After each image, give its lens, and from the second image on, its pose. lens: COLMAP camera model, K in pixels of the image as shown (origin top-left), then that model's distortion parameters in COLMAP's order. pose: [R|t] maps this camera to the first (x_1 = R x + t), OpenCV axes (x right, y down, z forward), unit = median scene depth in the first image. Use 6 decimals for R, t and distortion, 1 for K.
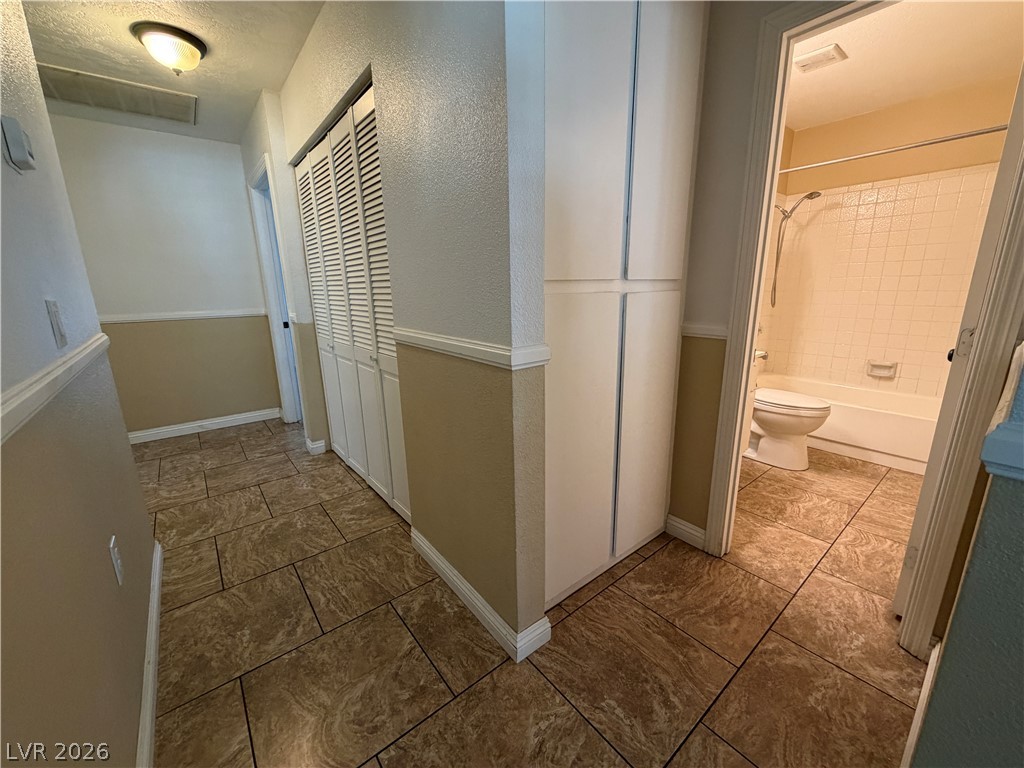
lens RADIAL K [[410.0, 0, 510.7], [0, 410.0, 382.6], [0, 0, 1]] dist [-0.000573, 0.000458]
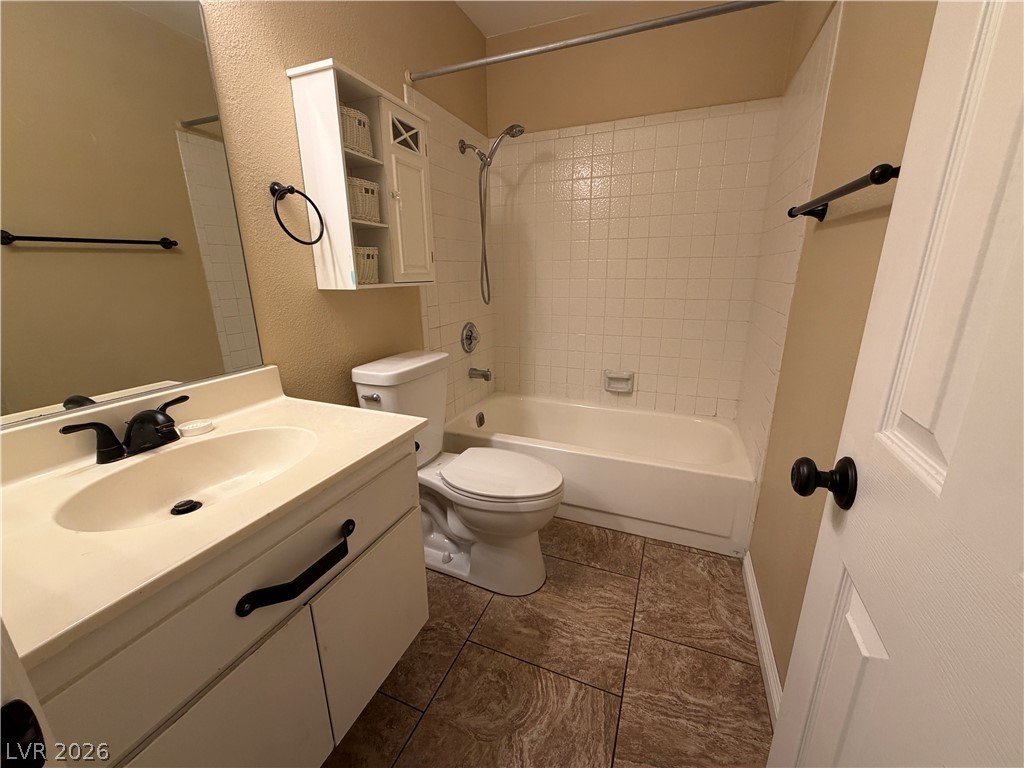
lens RADIAL K [[410.0, 0, 510.7], [0, 410.0, 382.6], [0, 0, 1]] dist [-0.000573, 0.000458]
pose [[0.875674, -0.120076, 0.467736, 0.376593], [0.106718, 0.992763, 0.055066, -0.098836], [-0.470964, 0.001696, 0.882151, 0.428326]]
